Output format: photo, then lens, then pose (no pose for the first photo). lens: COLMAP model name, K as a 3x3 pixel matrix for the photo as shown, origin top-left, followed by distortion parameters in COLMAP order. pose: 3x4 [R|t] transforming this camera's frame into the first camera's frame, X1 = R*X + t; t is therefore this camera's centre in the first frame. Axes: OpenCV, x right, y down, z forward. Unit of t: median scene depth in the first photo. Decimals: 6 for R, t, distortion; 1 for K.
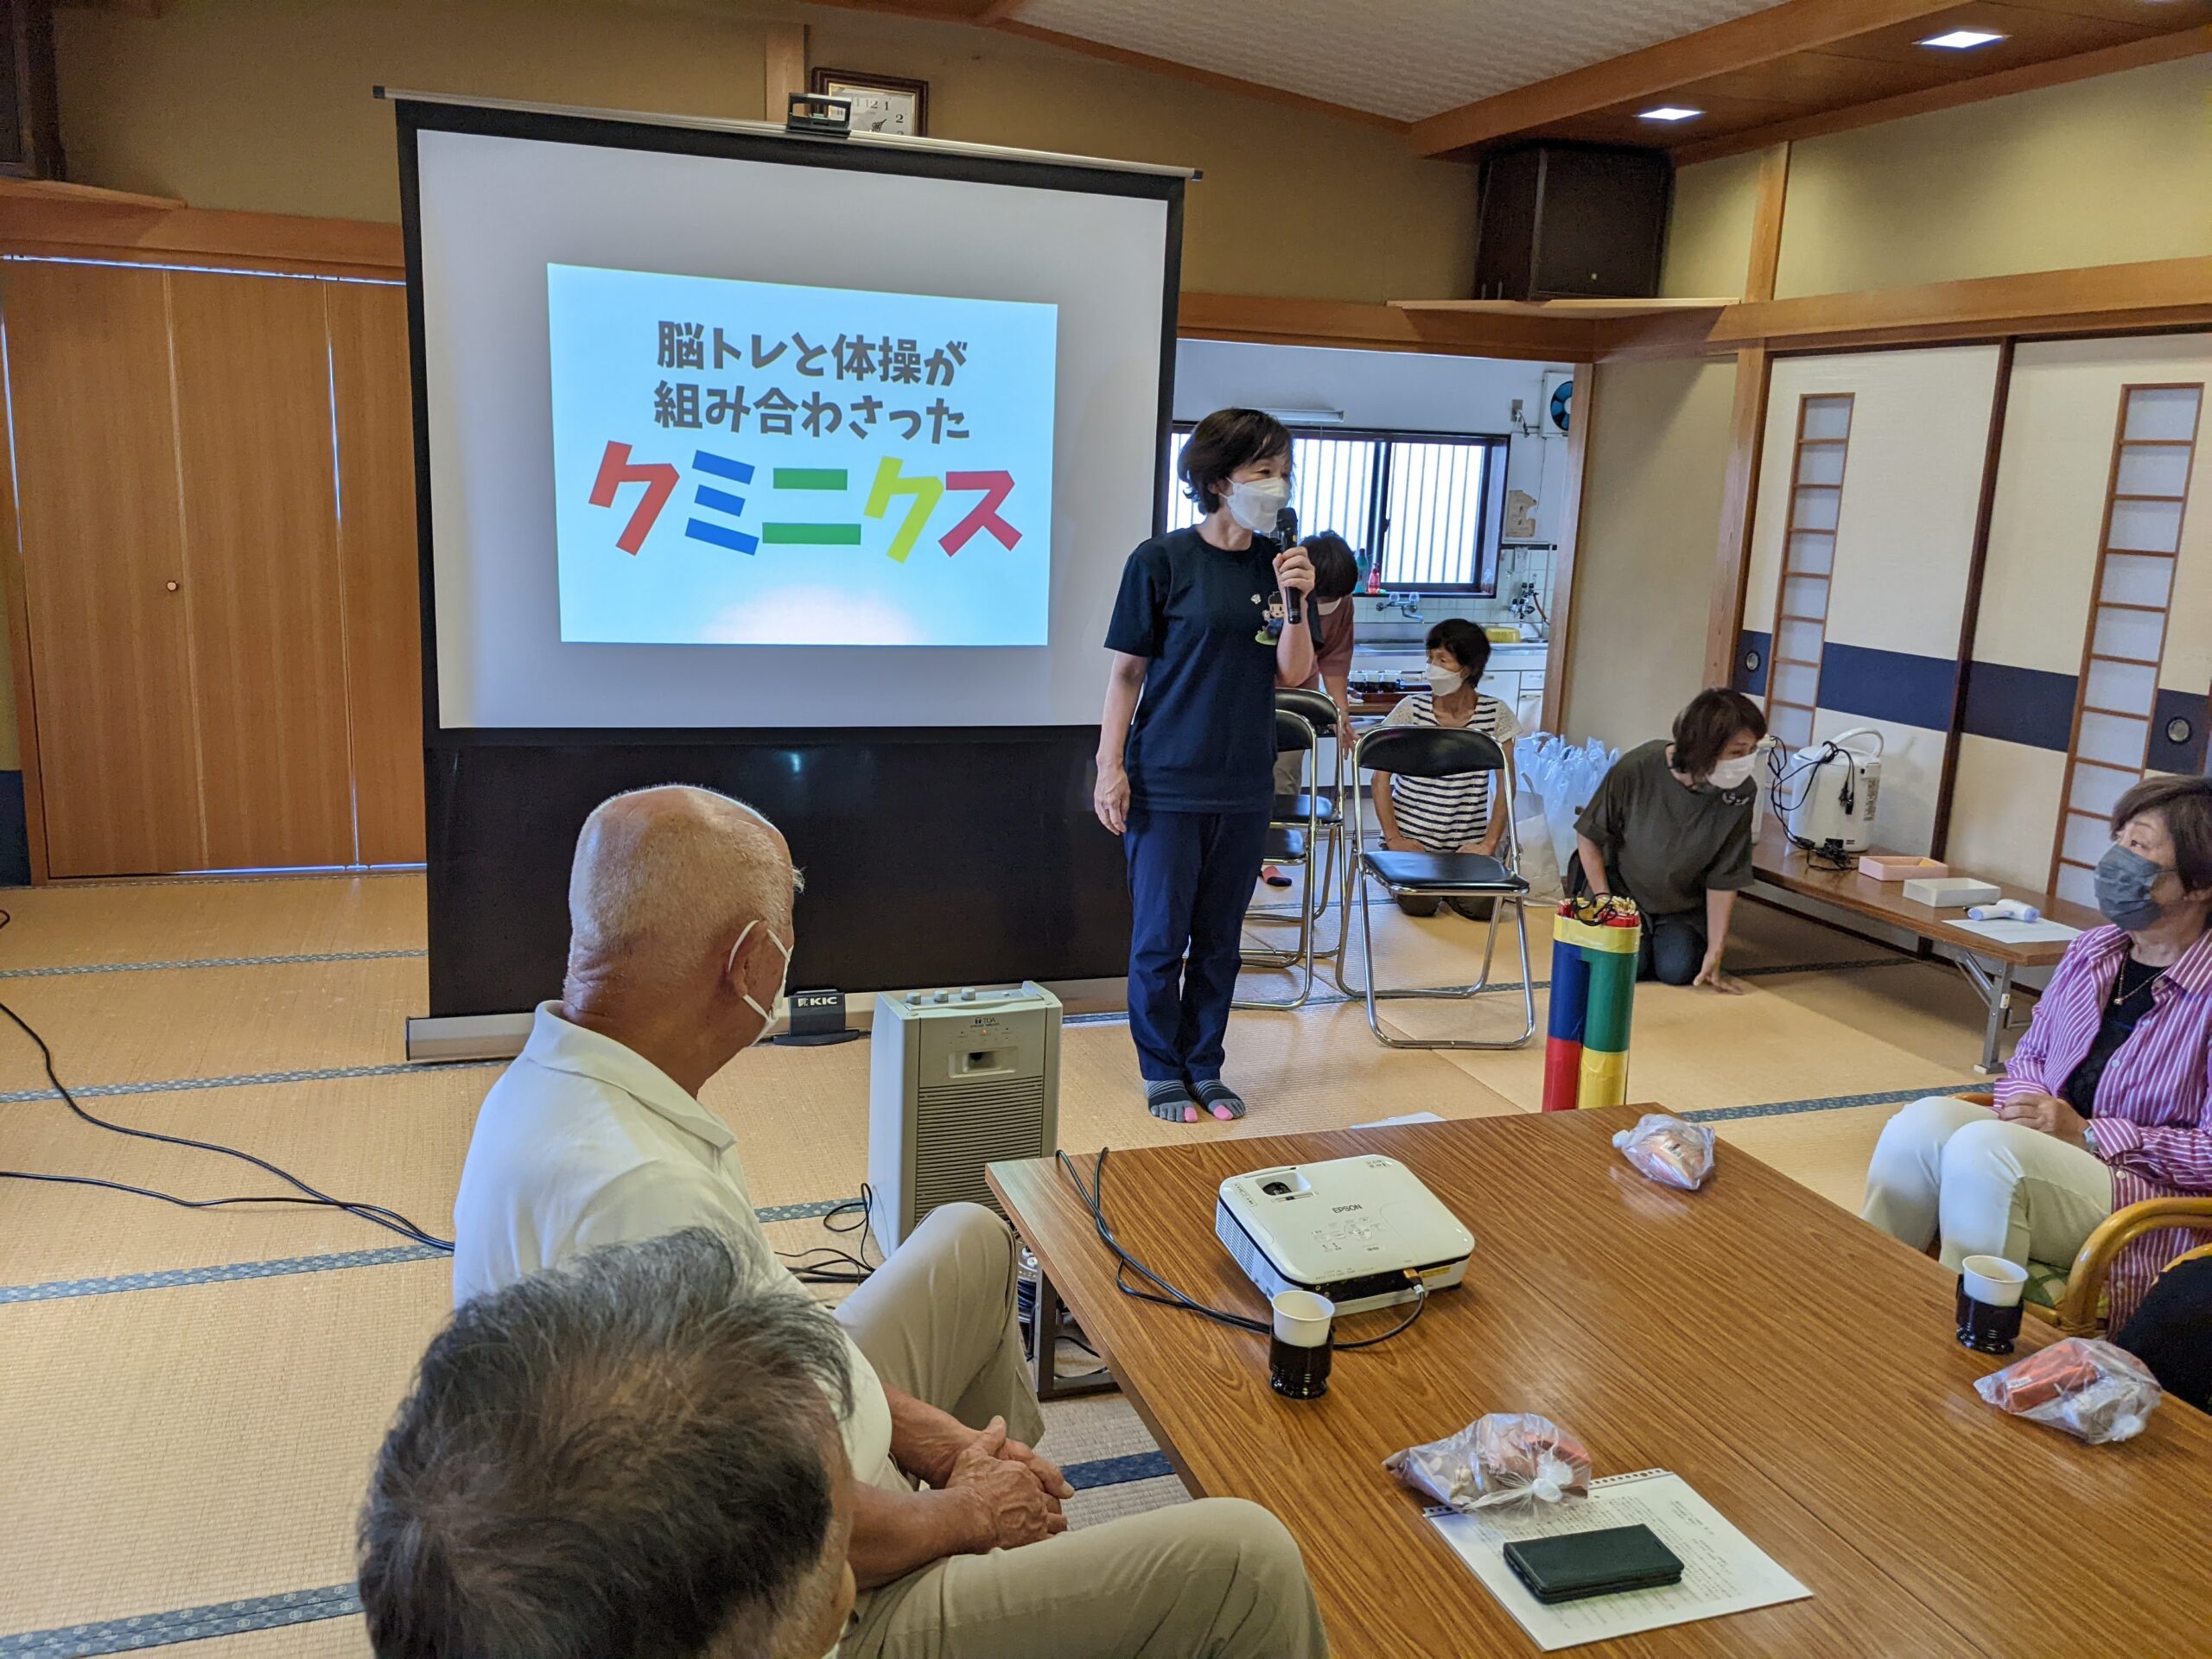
lens RADIAL K [[1738.8, 0, 1103.8], [0, 1738.8, 816.9], [0, 0, 1]] dist [0.051474, -0.070086]
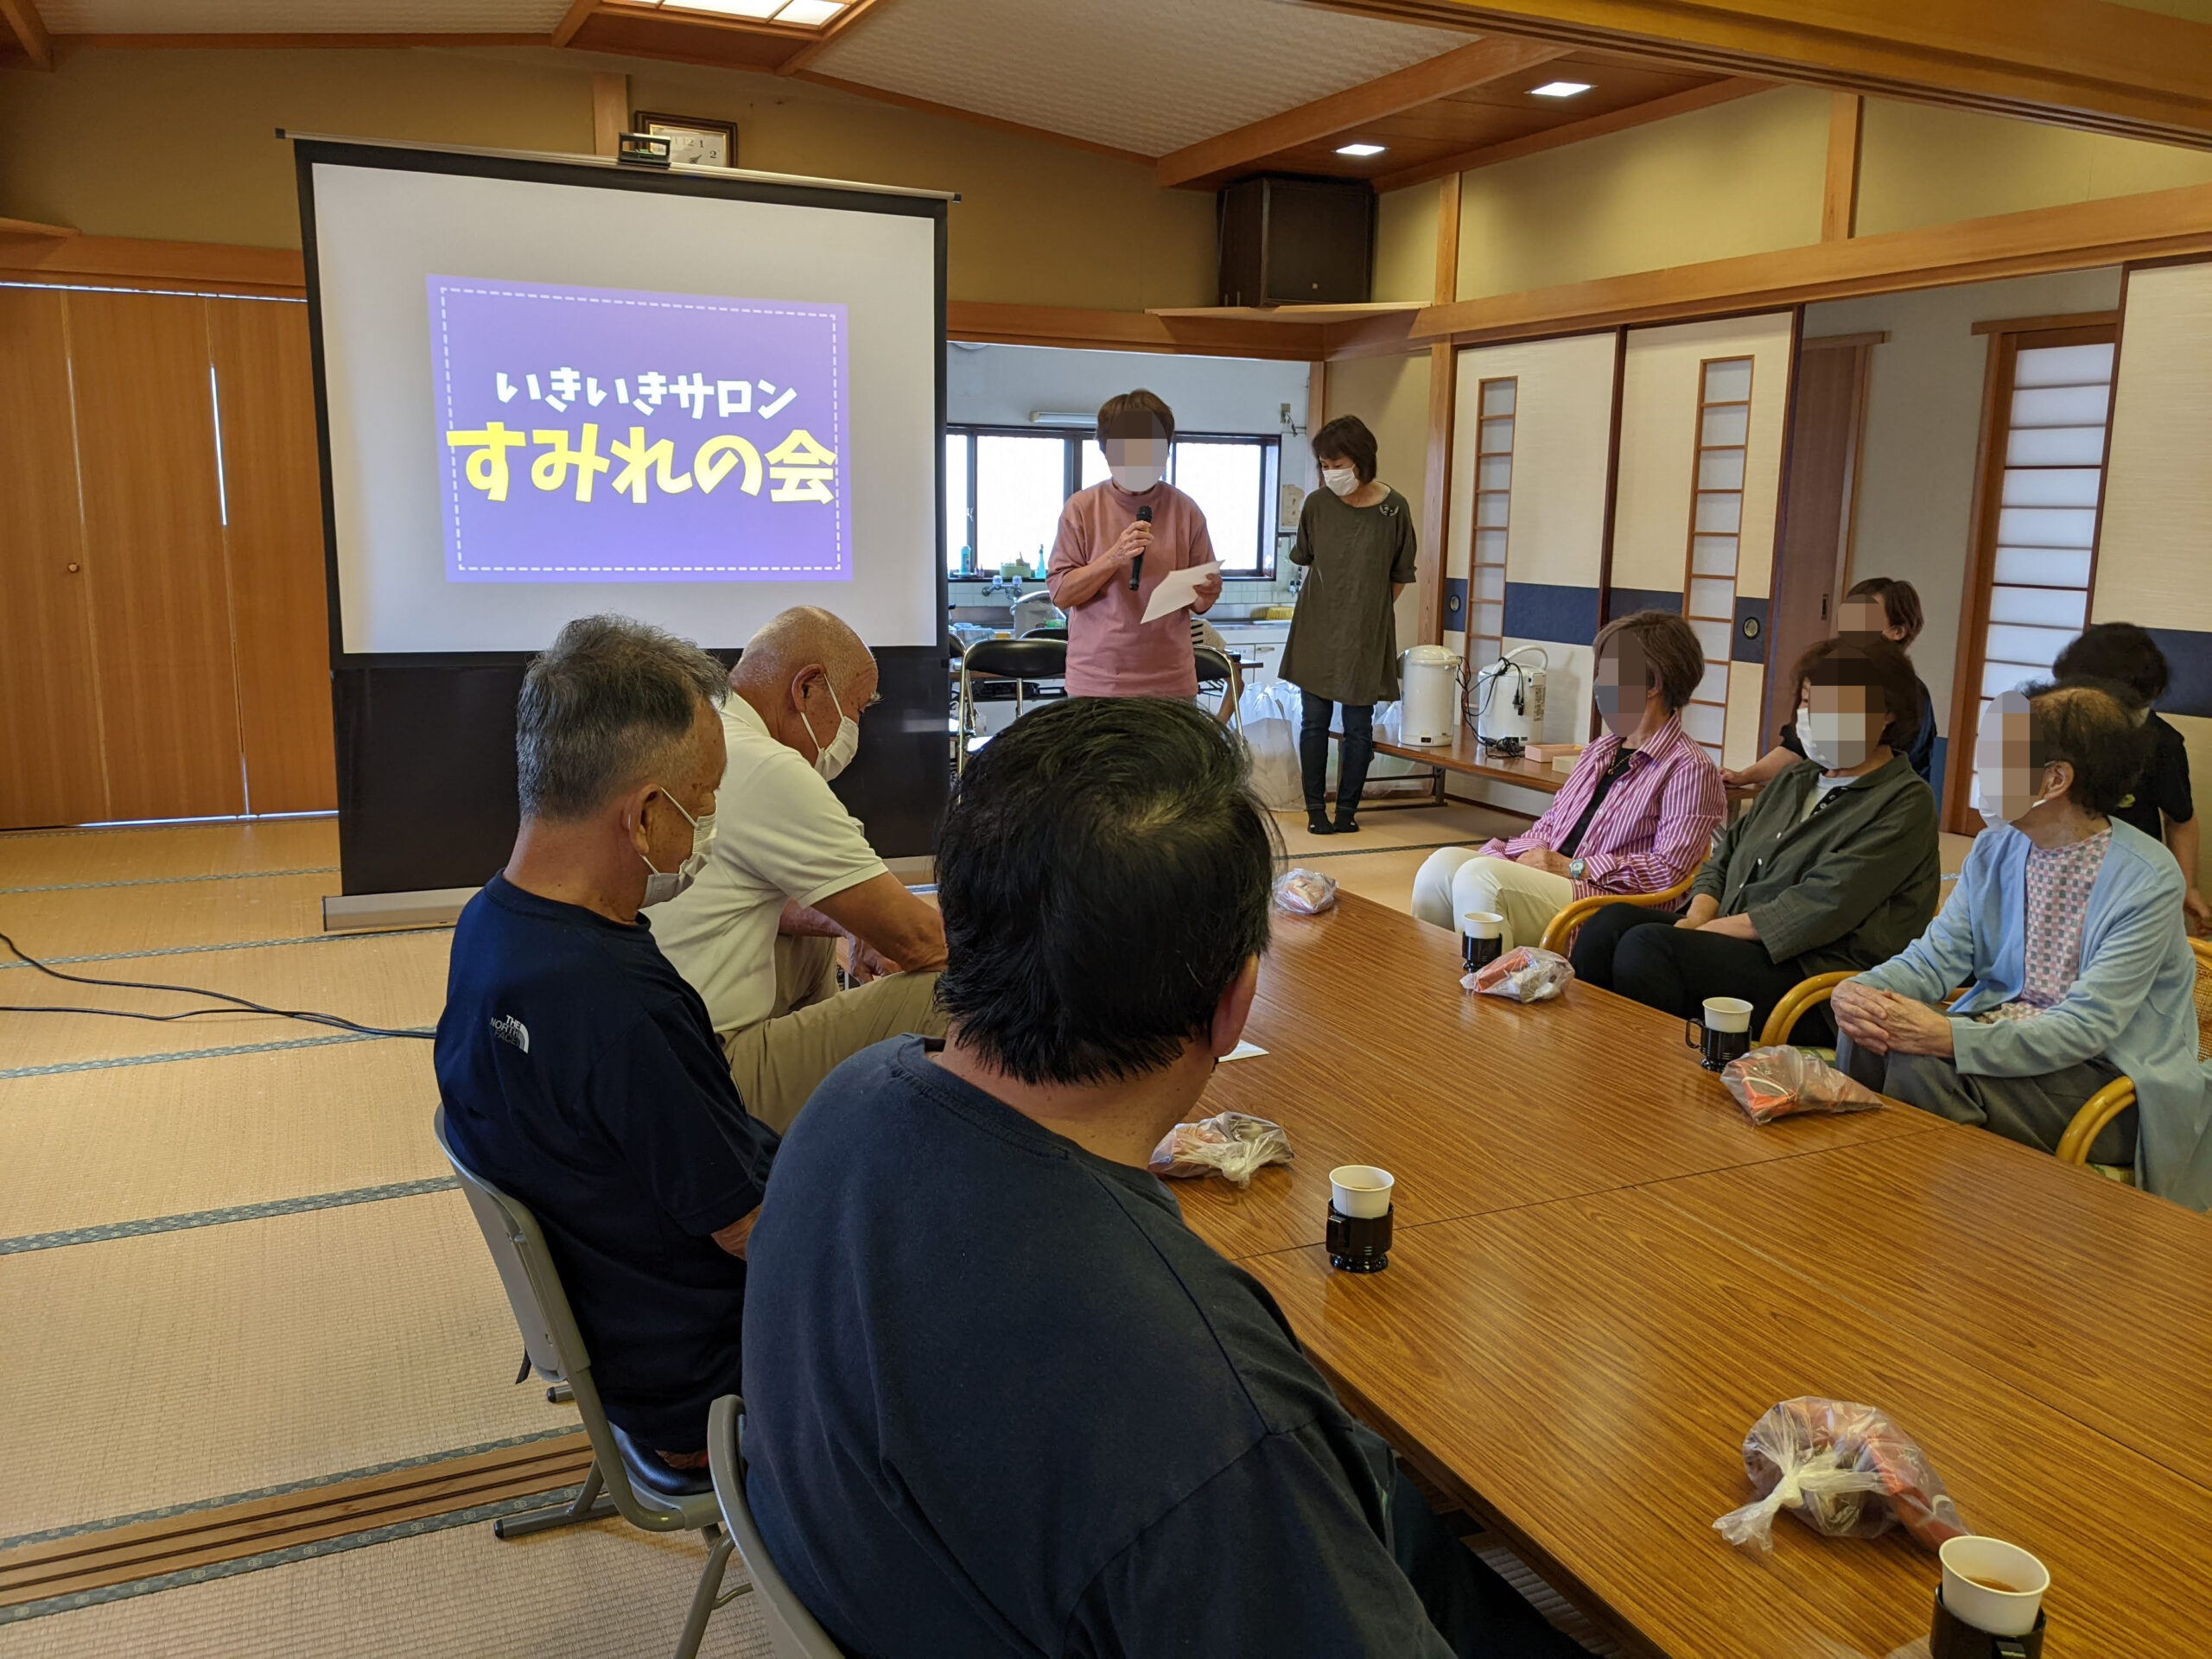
lens RADIAL K [[1738.8, 0, 1119.7], [0, 1738.8, 818.4], [0, 0, 1]] dist [0.051474, -0.070086]
pose [[0.994744, -0.039806, 0.094336, 0.025523], [0.041528, 0.999003, -0.016360, 0.074653], [-0.093591, 0.020191, 0.995406, -0.180963]]
